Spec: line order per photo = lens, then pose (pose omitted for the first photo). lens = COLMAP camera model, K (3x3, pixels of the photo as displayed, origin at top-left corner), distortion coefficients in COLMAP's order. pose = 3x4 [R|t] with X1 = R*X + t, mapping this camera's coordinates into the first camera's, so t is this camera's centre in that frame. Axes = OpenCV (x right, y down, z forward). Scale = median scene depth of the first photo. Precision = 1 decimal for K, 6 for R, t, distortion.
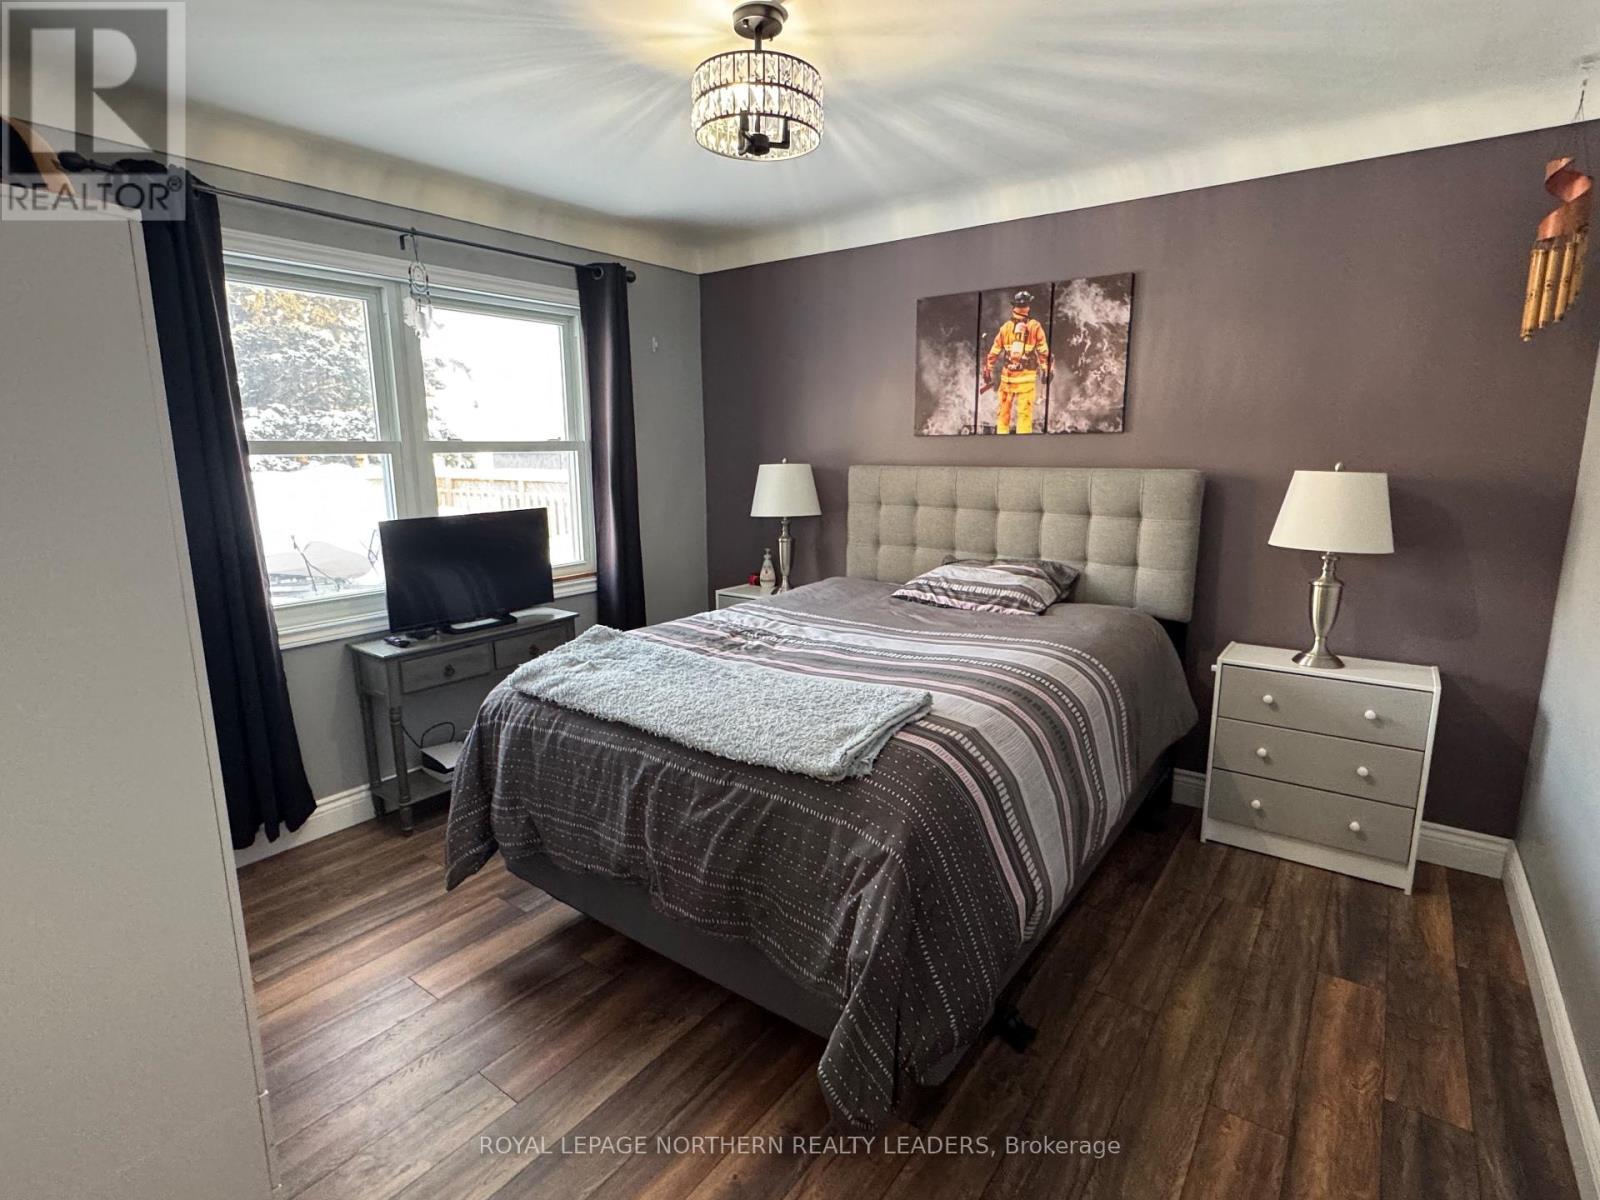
lens RADIAL K [[809.3, 0, 798.6], [0, 809.3, 601.6], [0, 0, 1]] dist [-0.000731, -0.001954]
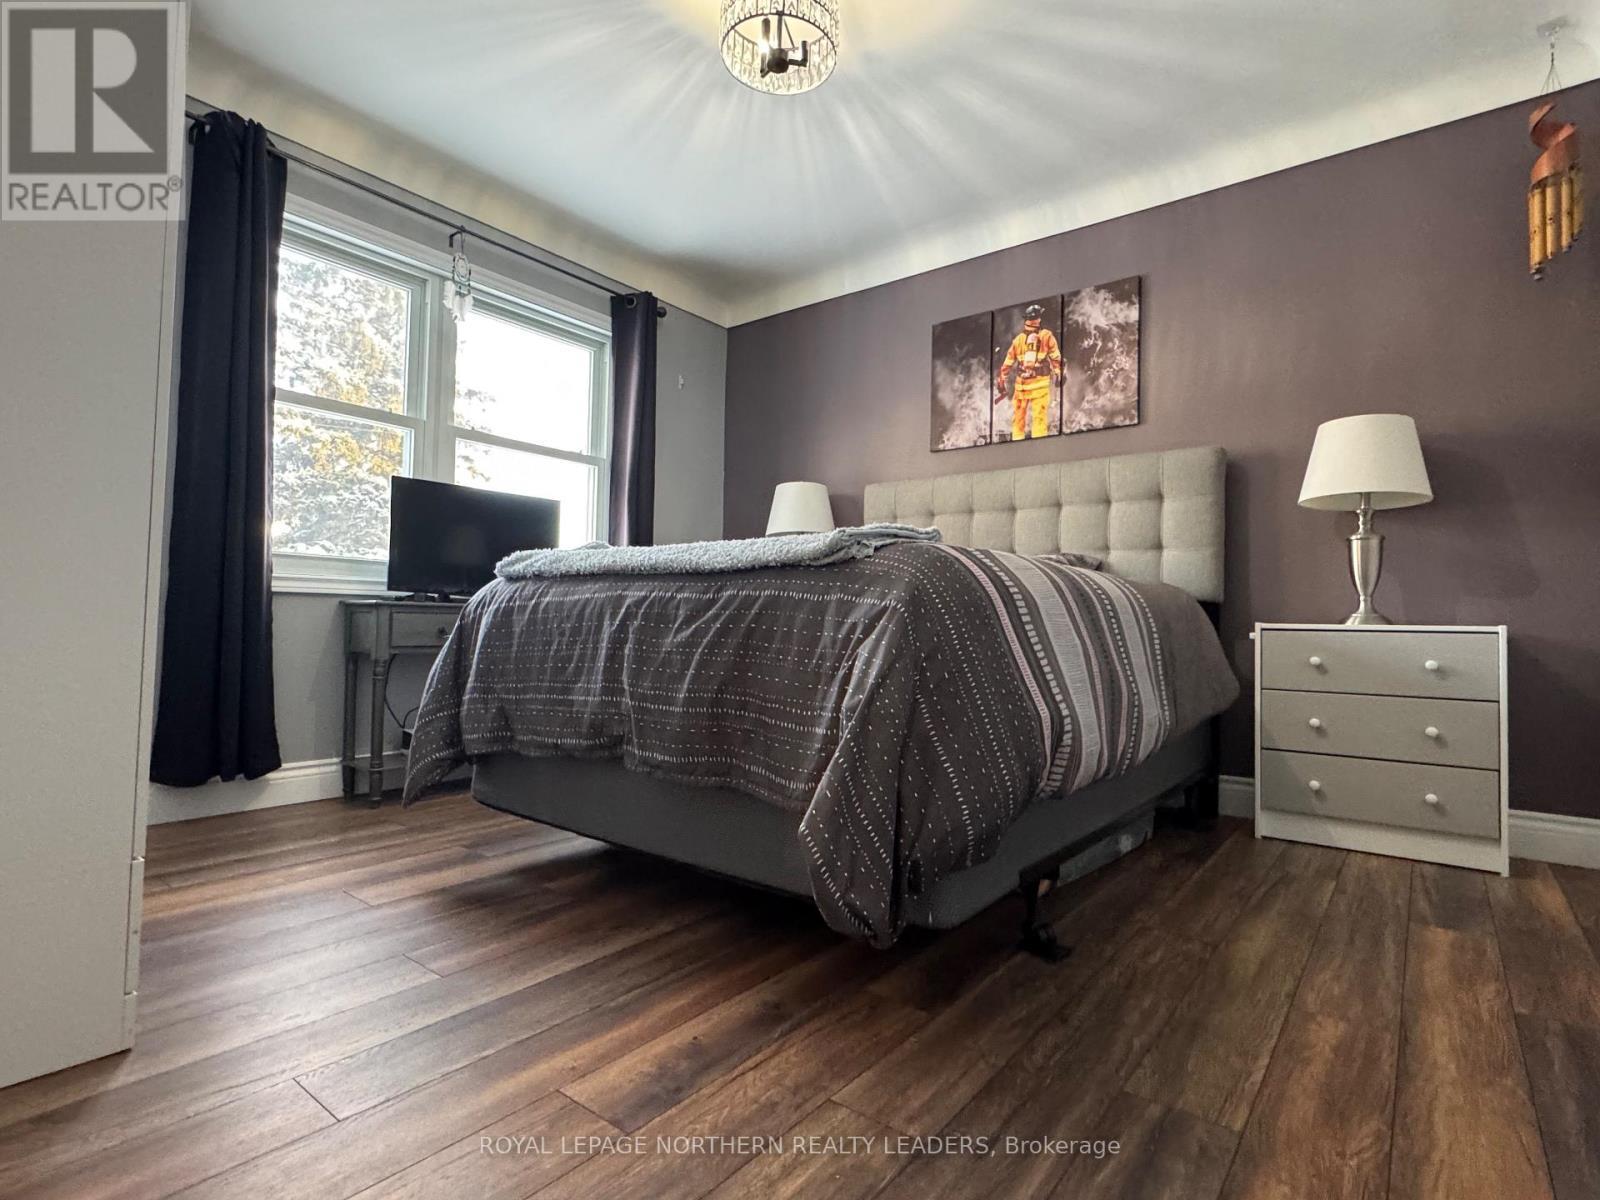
lens RADIAL K [[809.3, 0, 798.4], [0, 809.3, 596.4], [0, 0, 1]] dist [-0.000731, -0.001954]
pose [[0.999136, 0.026679, -0.031852, 0.022372], [-0.033083, 0.974614, -0.221434, 0.277042], [0.025135, 0.222296, 0.974655, 0.076462]]
